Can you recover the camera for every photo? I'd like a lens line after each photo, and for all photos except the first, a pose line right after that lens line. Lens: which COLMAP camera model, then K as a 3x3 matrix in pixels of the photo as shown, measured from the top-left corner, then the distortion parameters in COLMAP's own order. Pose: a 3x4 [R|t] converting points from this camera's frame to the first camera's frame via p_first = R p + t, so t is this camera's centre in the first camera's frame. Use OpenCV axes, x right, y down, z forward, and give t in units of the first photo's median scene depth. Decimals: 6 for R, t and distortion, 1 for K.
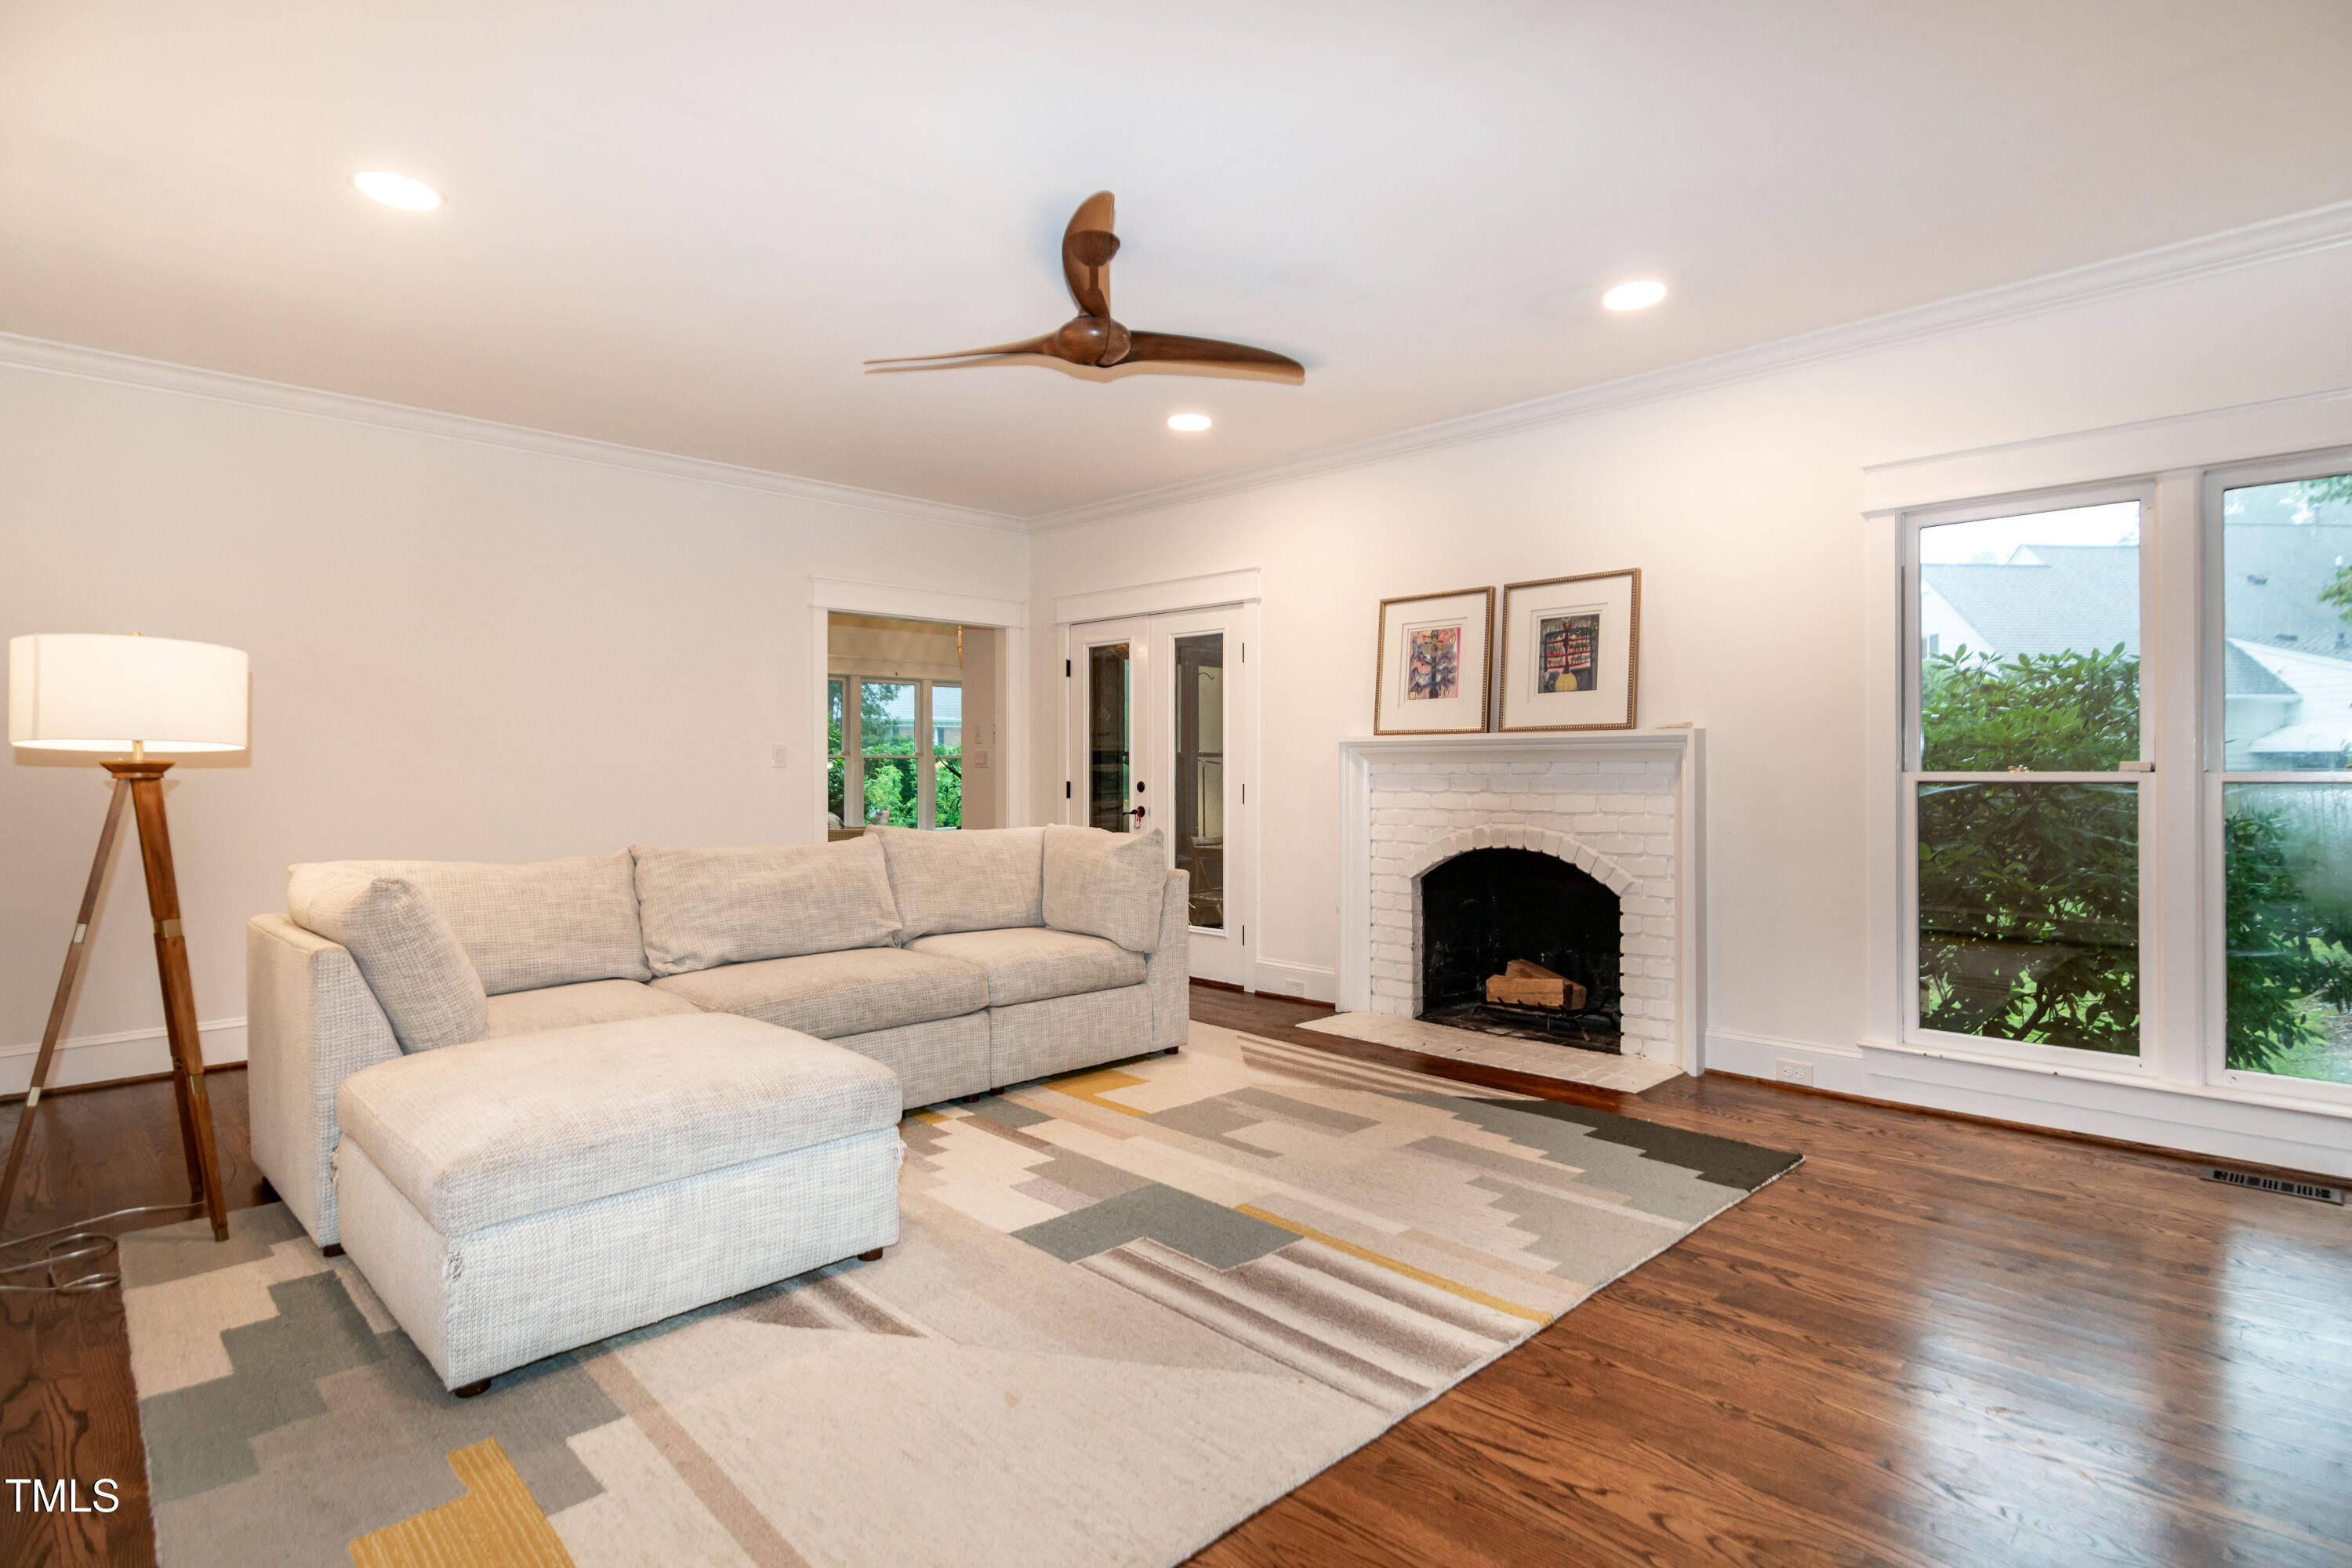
lens RADIAL K [[1178.7, 0, 1196.9], [0, 1178.7, 778.1], [0, 0, 1]] dist [-0.001117, -0.000246]
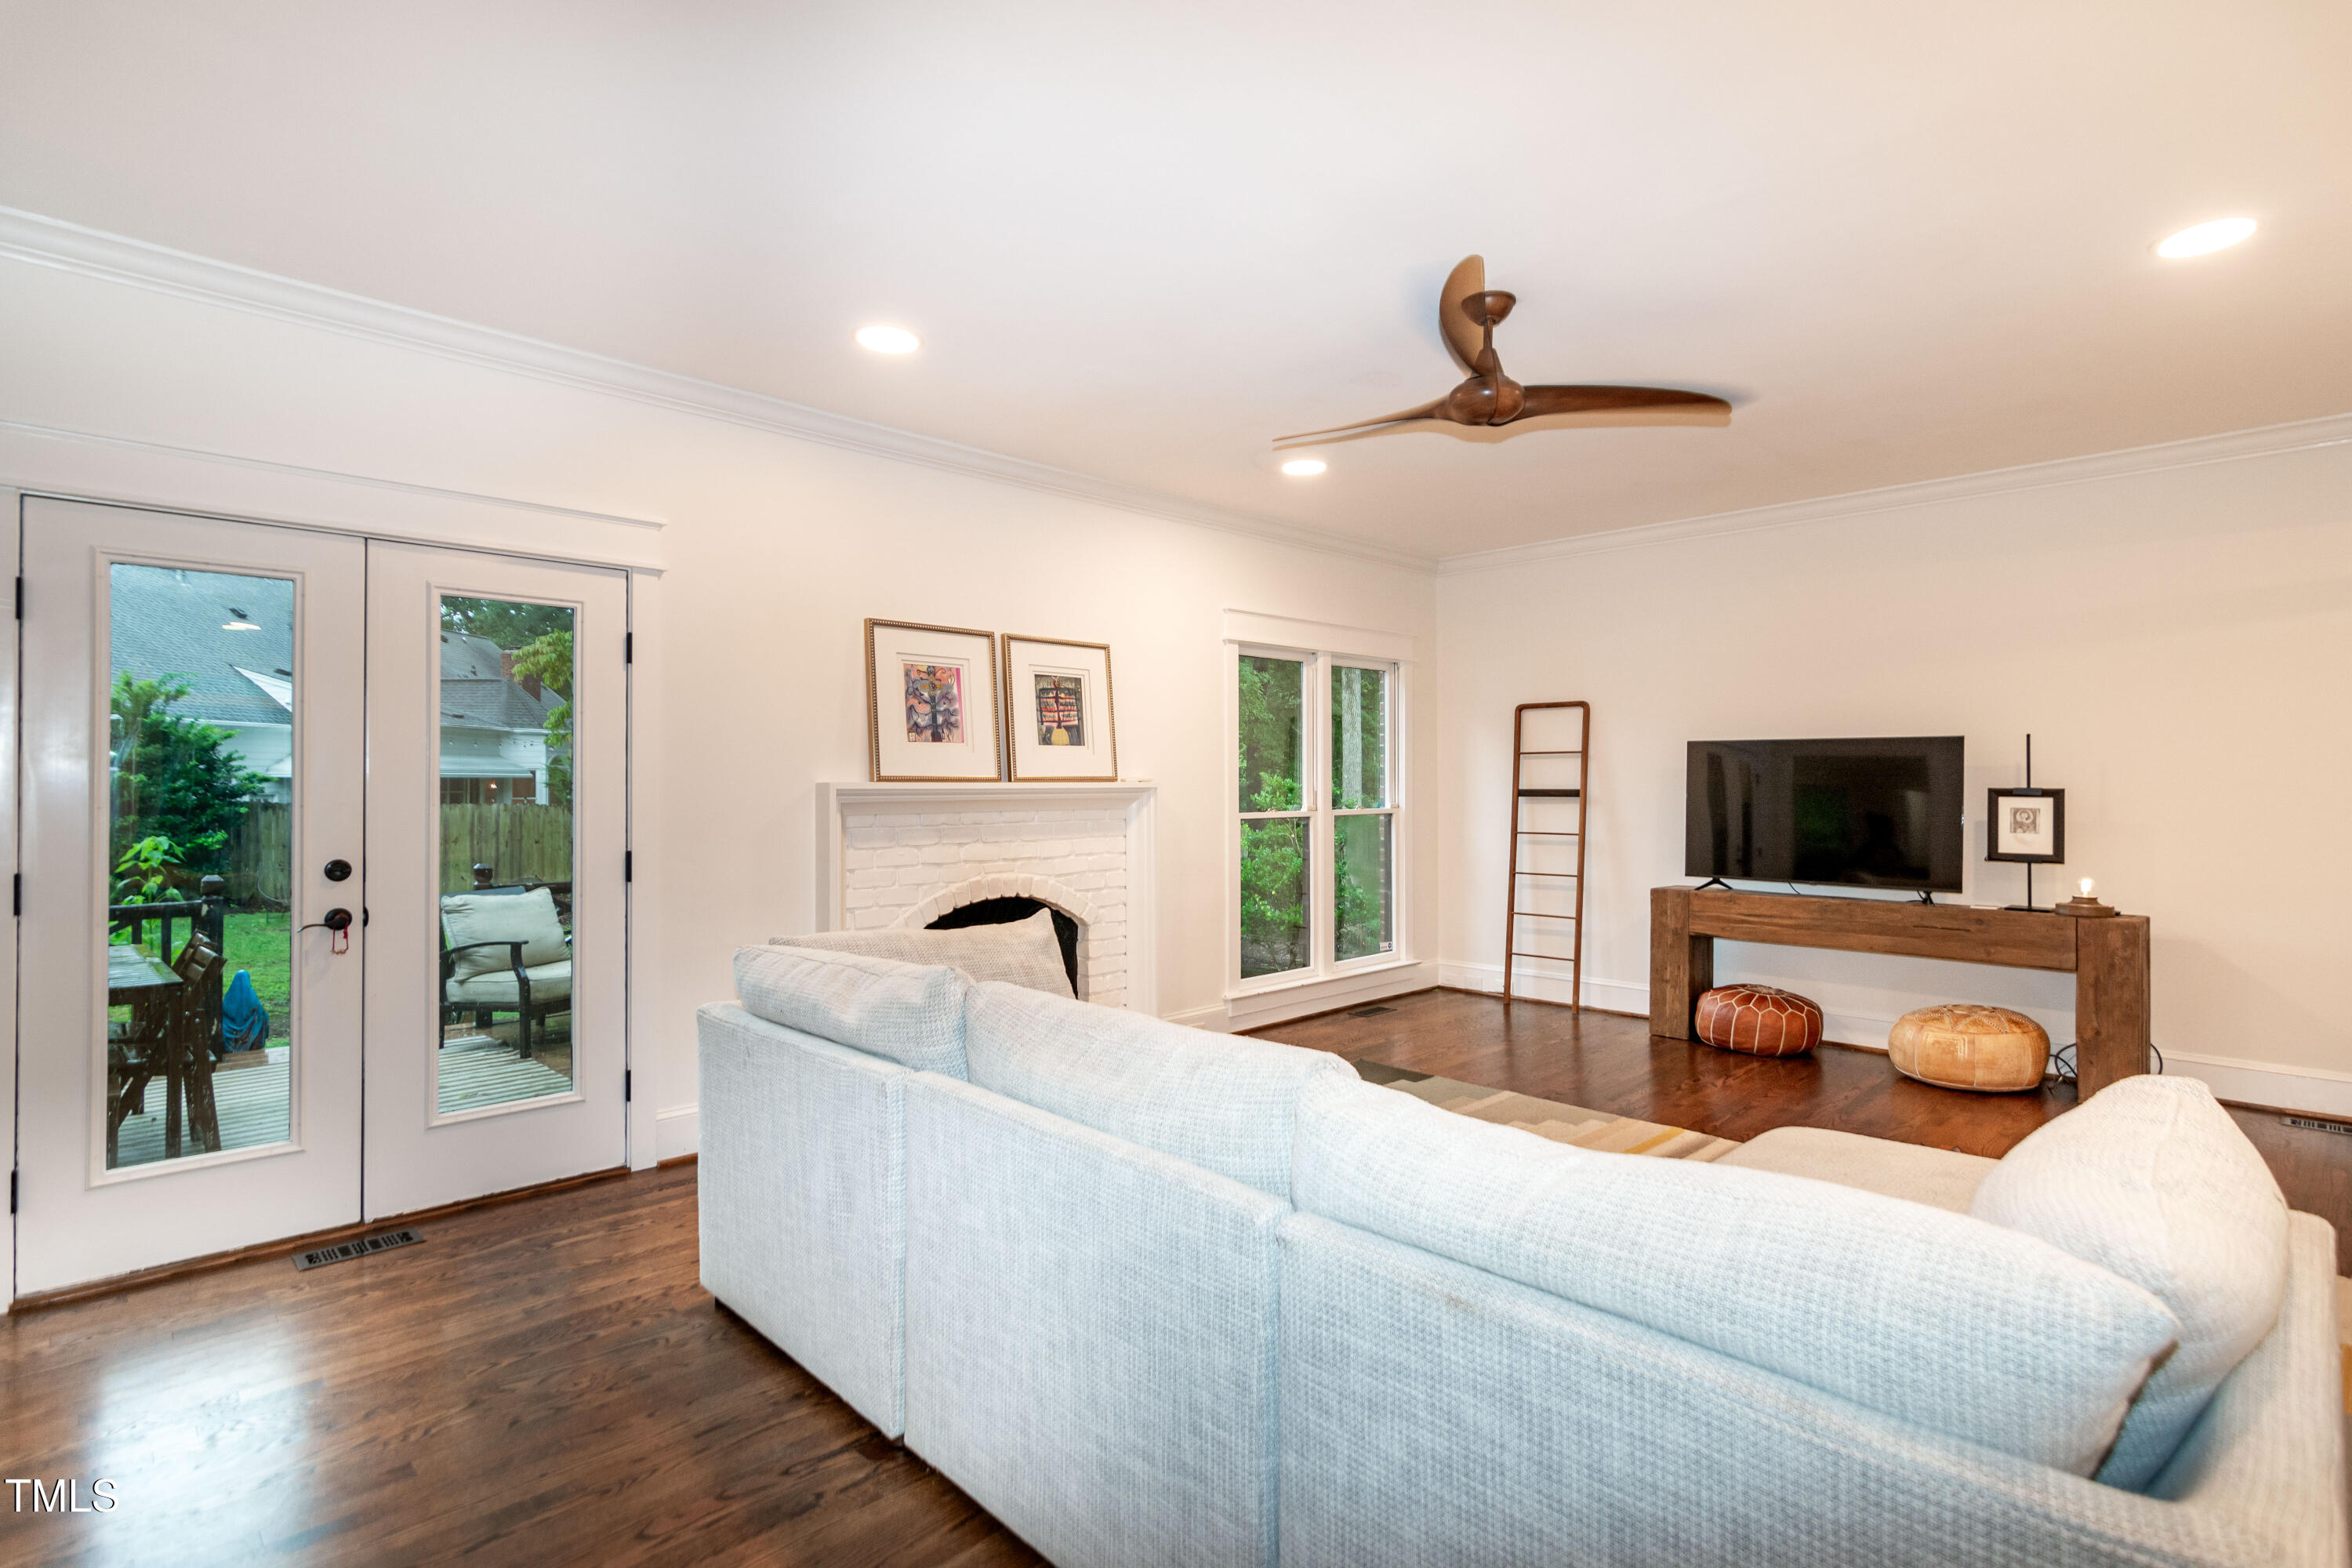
lens RADIAL K [[1149.4, 0, 1176.0], [0, 1149.4, 784.0], [0, 0, 1]] dist [-0.024522, -0.000014]
pose [[0.015775, 0.000078, 0.999876, -0.707968], [0.009919, 0.999951, -0.000235, -0.035019], [-0.999826, 0.009922, 0.015774, 0.842006]]
